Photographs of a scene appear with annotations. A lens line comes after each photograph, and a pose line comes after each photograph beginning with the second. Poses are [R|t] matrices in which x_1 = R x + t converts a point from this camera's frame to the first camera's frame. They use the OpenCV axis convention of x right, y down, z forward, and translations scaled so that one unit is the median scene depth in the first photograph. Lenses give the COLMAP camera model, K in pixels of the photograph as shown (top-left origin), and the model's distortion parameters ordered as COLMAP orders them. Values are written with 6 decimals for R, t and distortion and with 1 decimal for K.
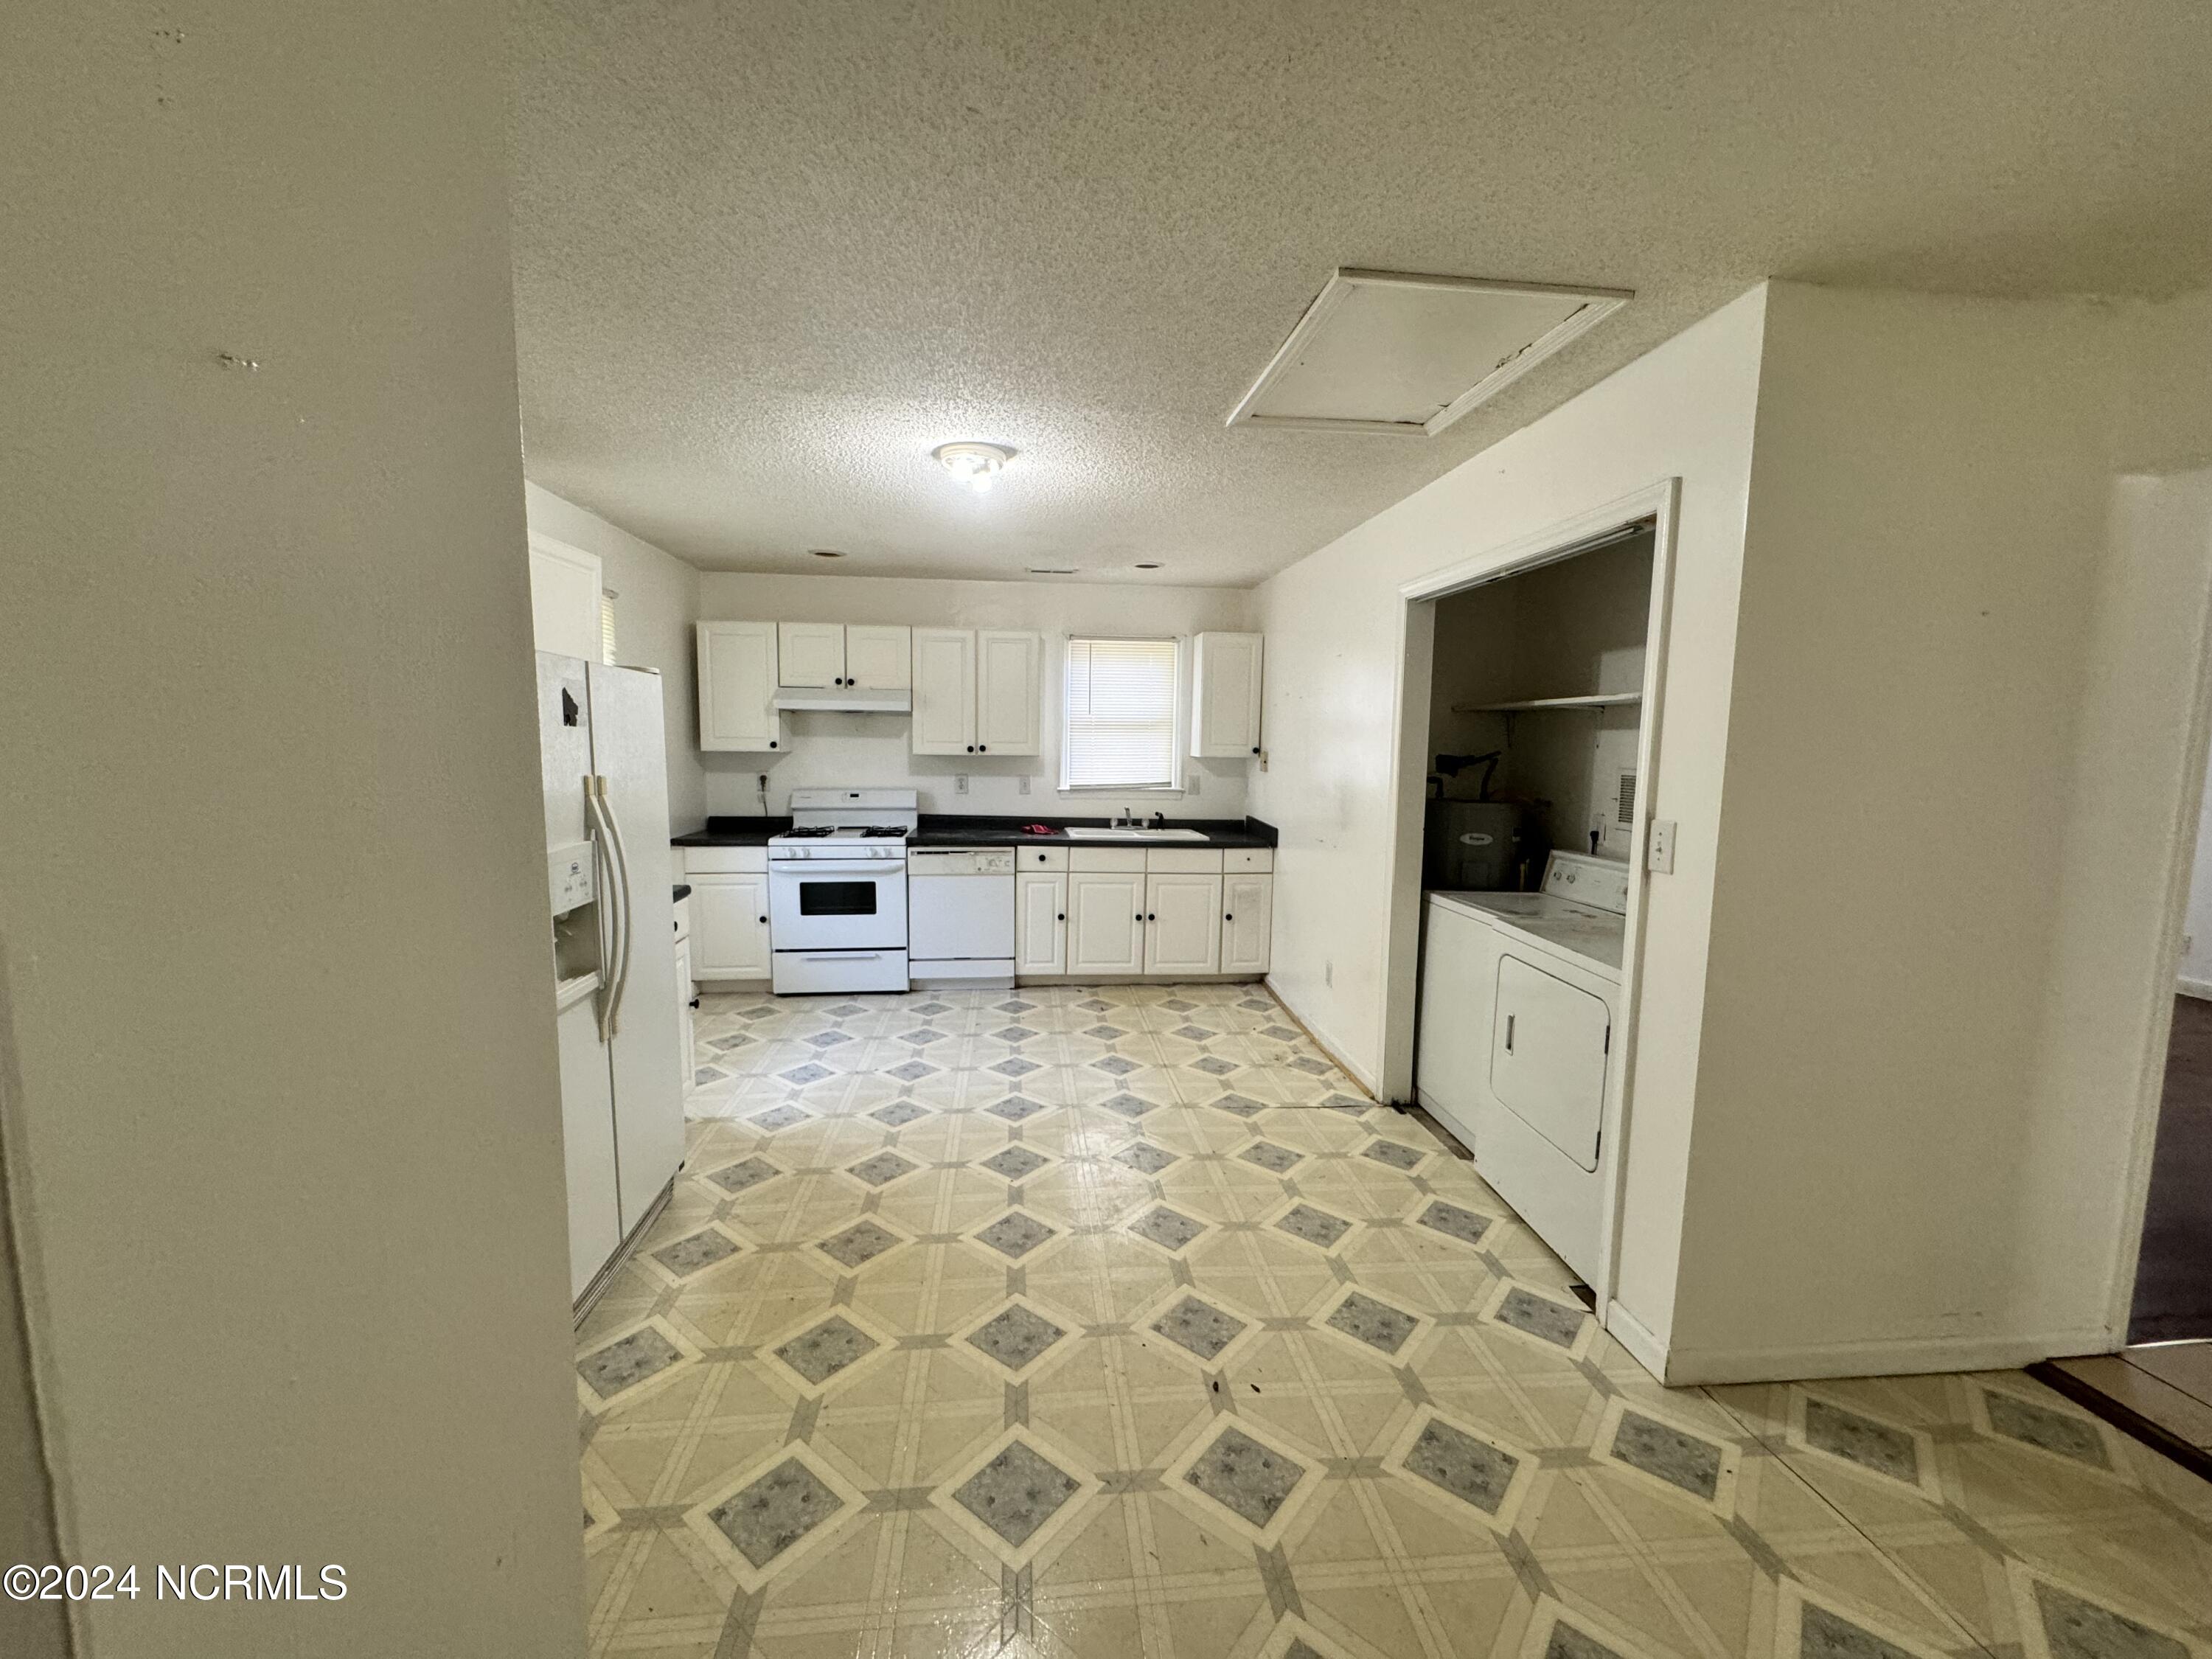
lens RADIAL K [[880.0, 0, 1110.7], [0, 880.0, 830.8], [0, 0, 1]] dist [-0.007741, 0.000312]
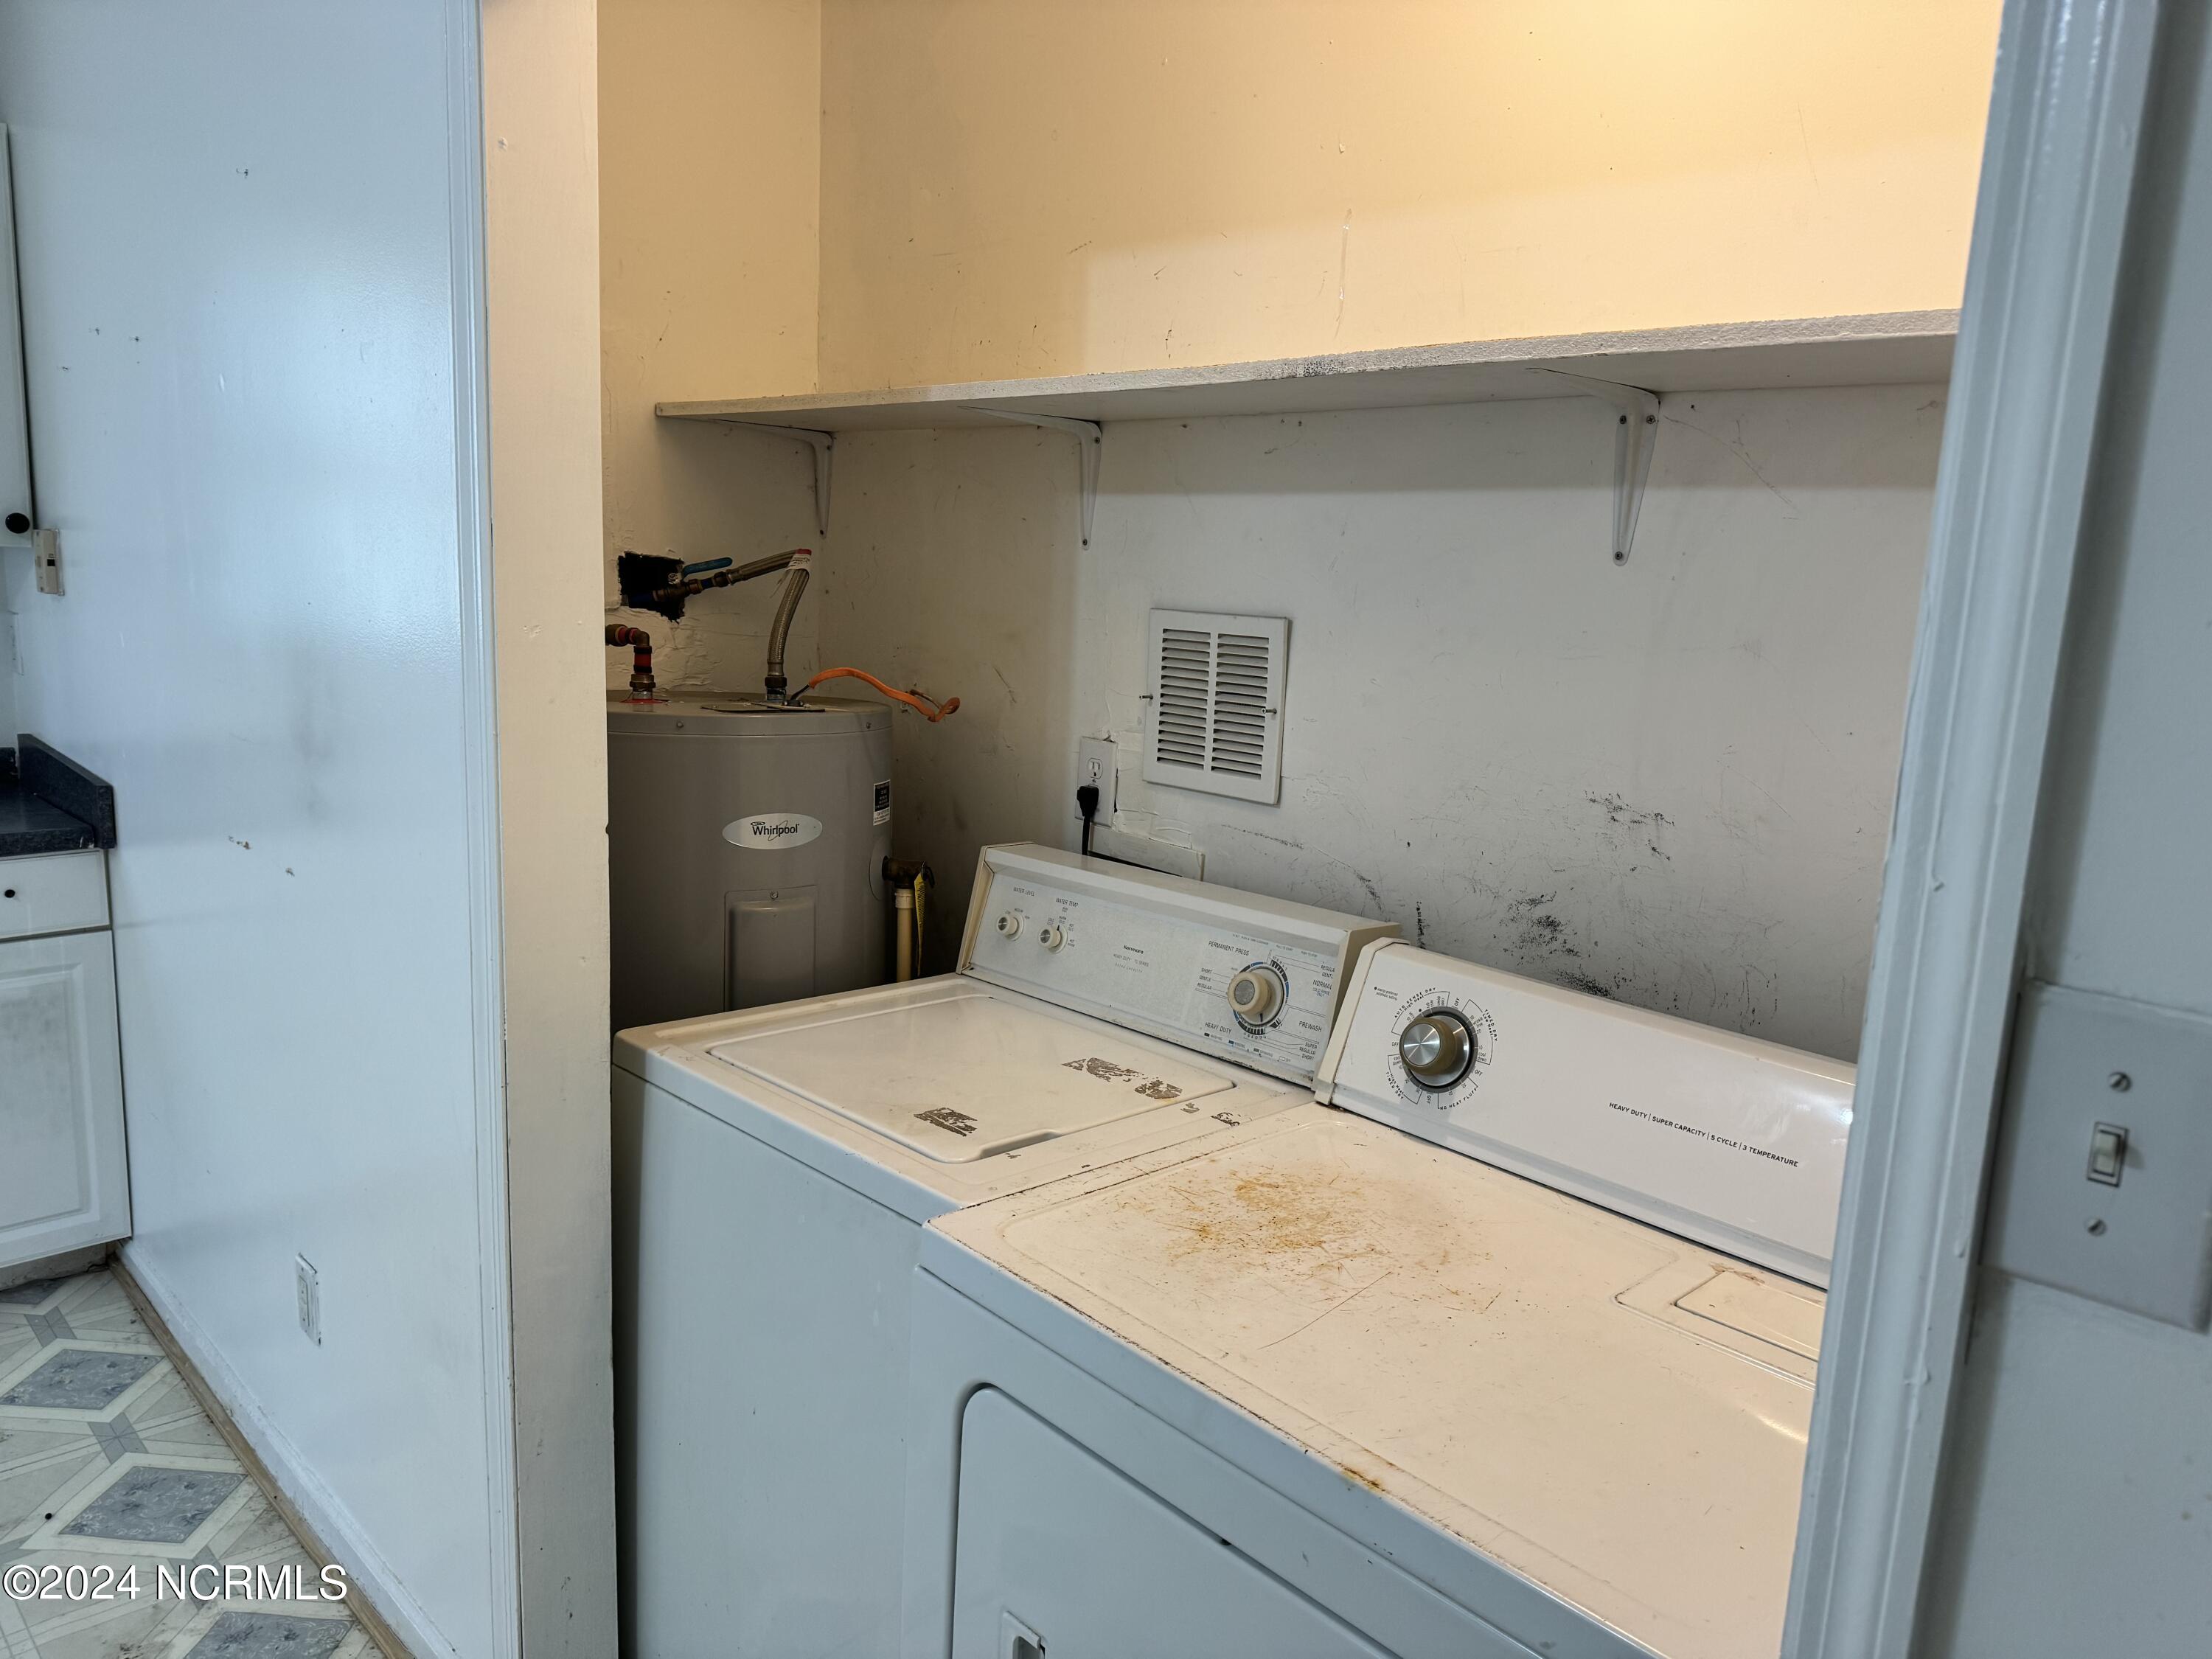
lens RADIAL K [[1545.1, 0, 1118.9], [0, 1545.1, 853.8], [0, 0, 1]] dist [0.052349, -0.069869]
pose [[0.777880, -0.095266, 0.621150, 0.183097], [0.028412, 0.992763, 0.116680, -0.046994], [-0.627771, -0.073115, 0.774957, 0.535900]]
